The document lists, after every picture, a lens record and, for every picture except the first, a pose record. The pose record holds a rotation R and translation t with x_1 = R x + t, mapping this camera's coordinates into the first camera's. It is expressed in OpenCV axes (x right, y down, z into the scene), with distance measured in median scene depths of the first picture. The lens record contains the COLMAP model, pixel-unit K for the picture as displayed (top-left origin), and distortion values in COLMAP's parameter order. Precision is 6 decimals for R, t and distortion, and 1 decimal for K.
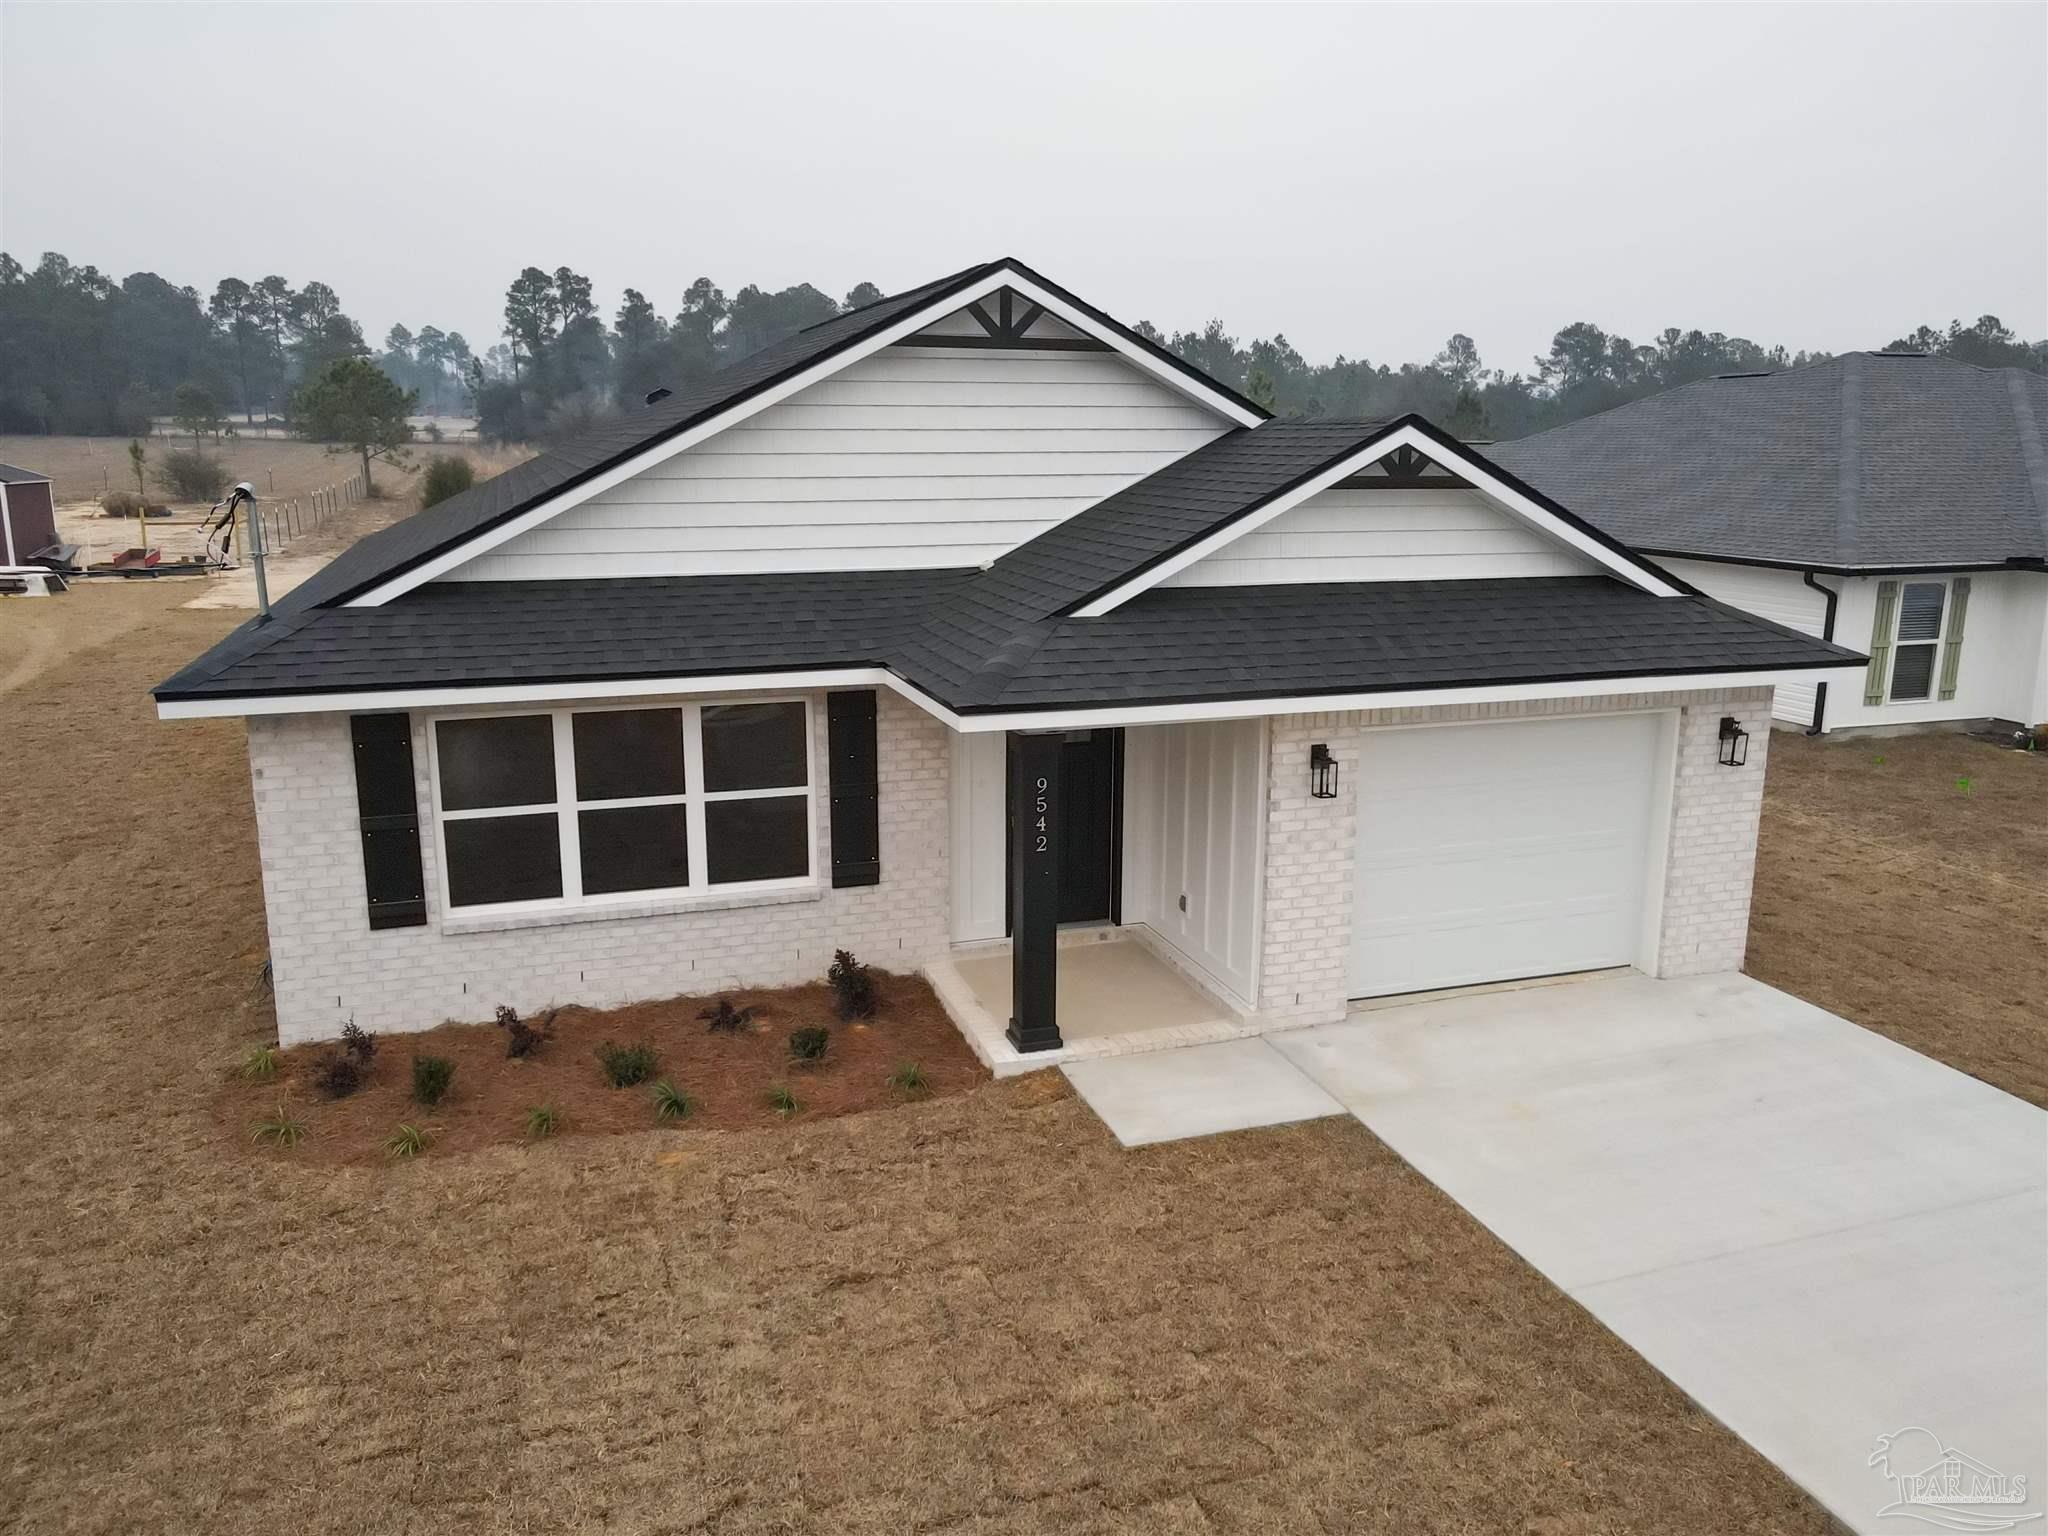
lens RADIAL K [[1484.5, 0, 1023.8], [0, 1484.5, 768.6], [0, 0, 1]] dist [0.011593, 0.009192]
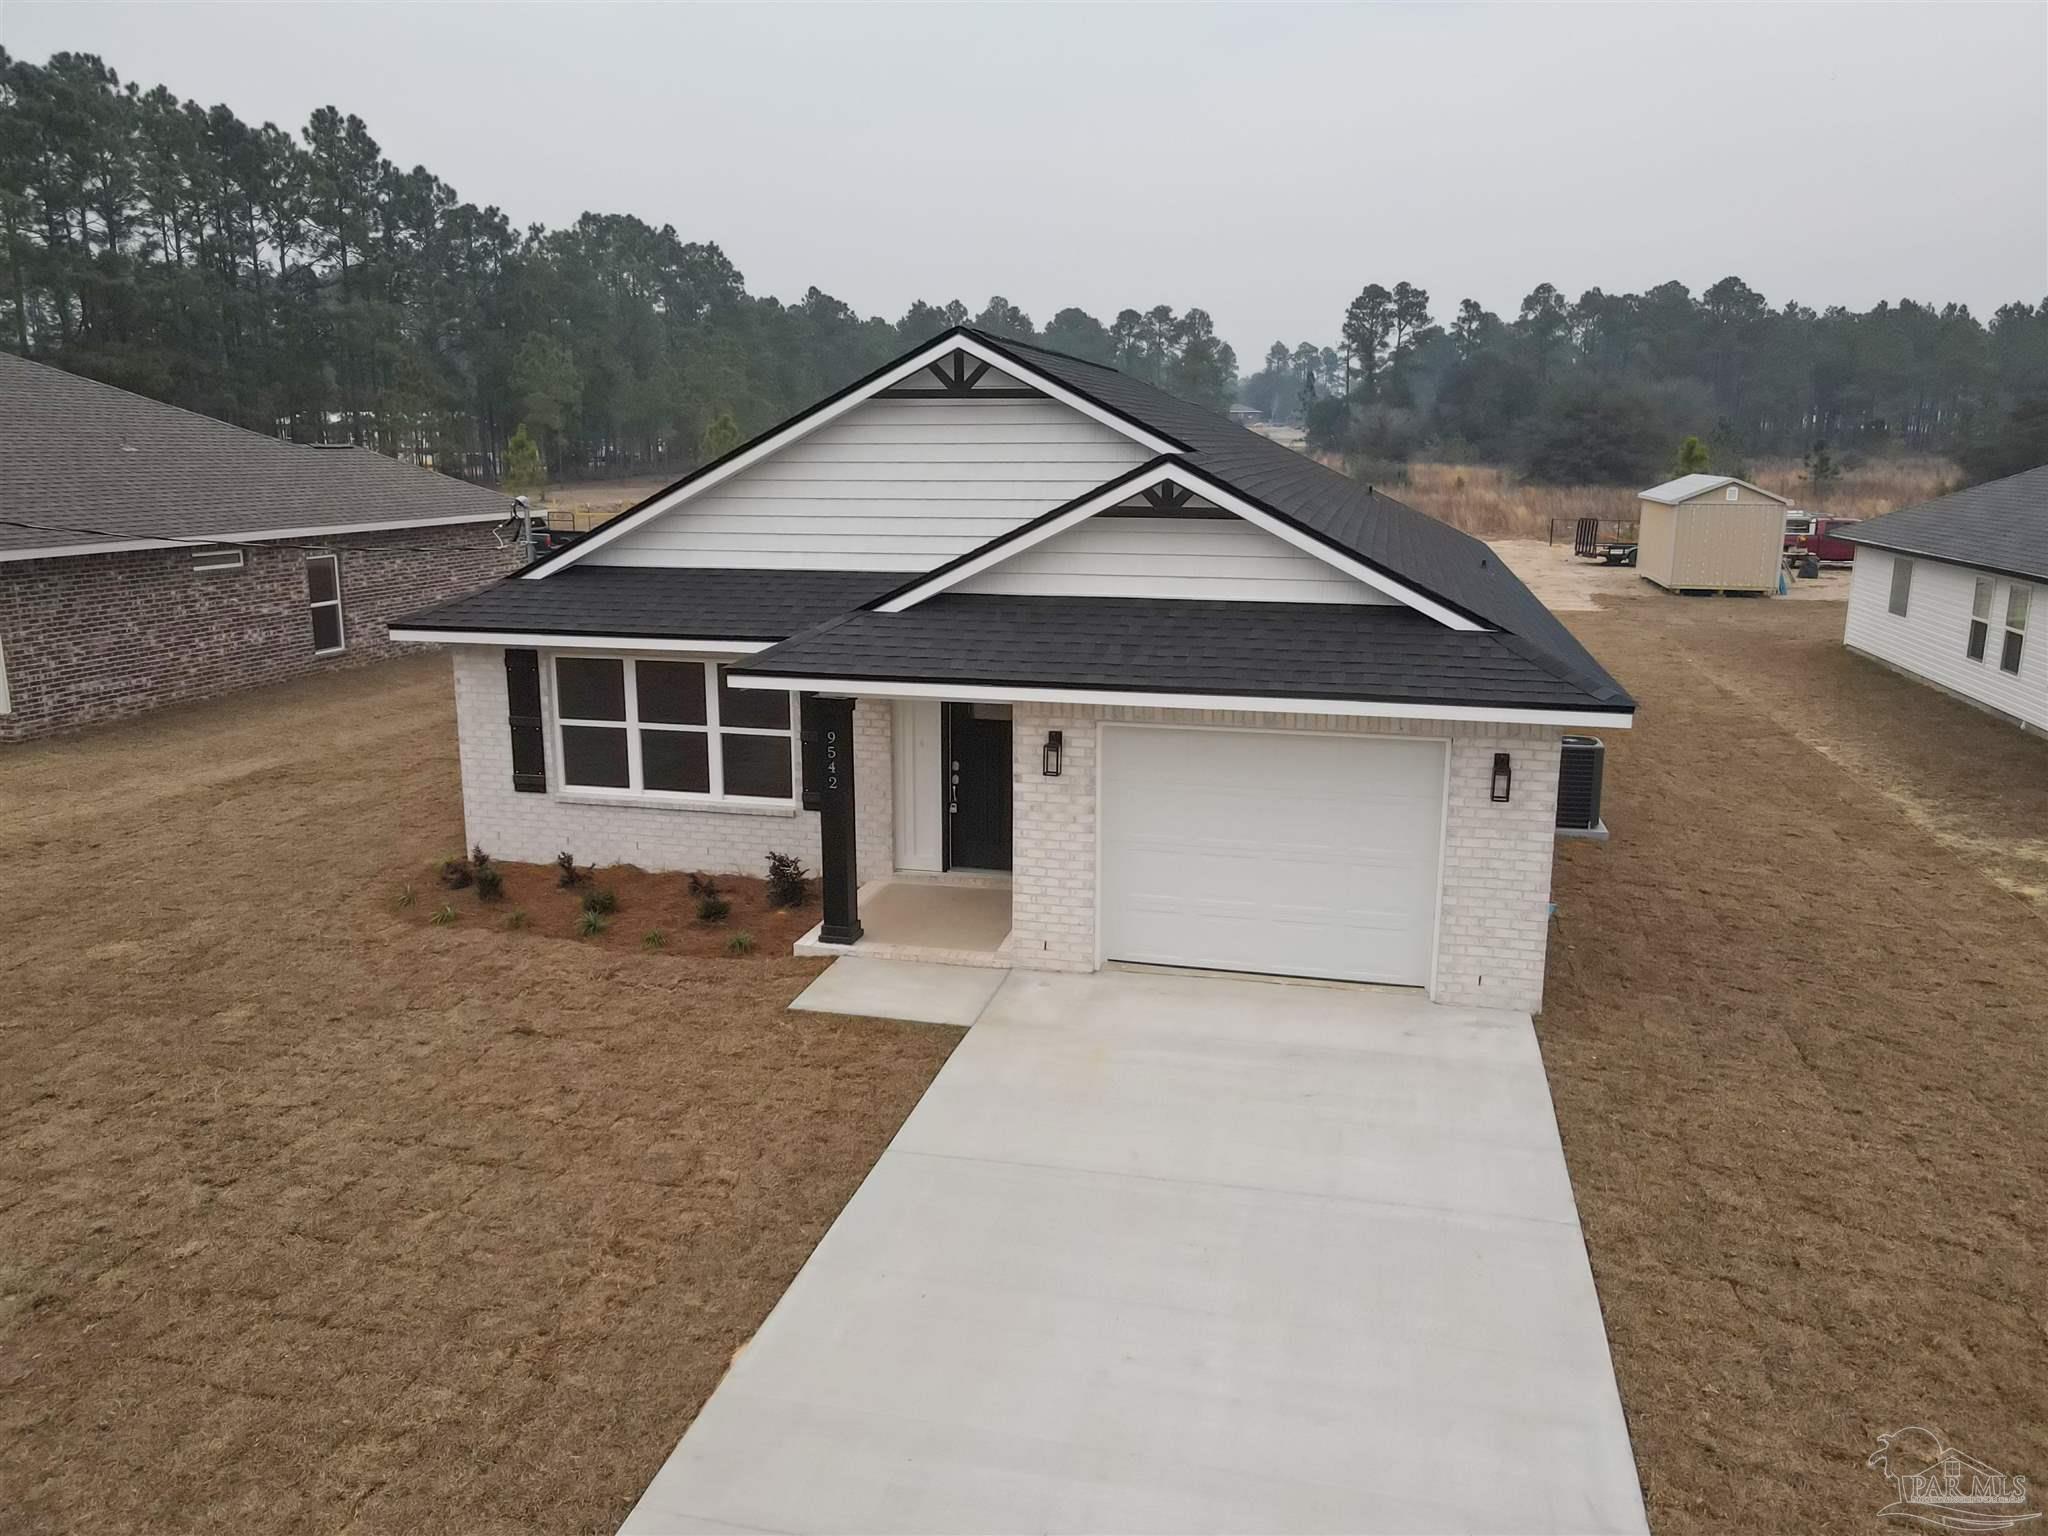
lens RADIAL K [[1484.5, 0, 1027.2], [0, 1484.5, 767.1], [0, 0, 1]] dist [0.011593, 0.009192]
pose [[0.845941, 0.111616, -0.521465, 0.778047], [-0.114622, 0.993053, 0.026611, -0.016090], [0.520812, 0.037260, 0.852858, -0.023382]]
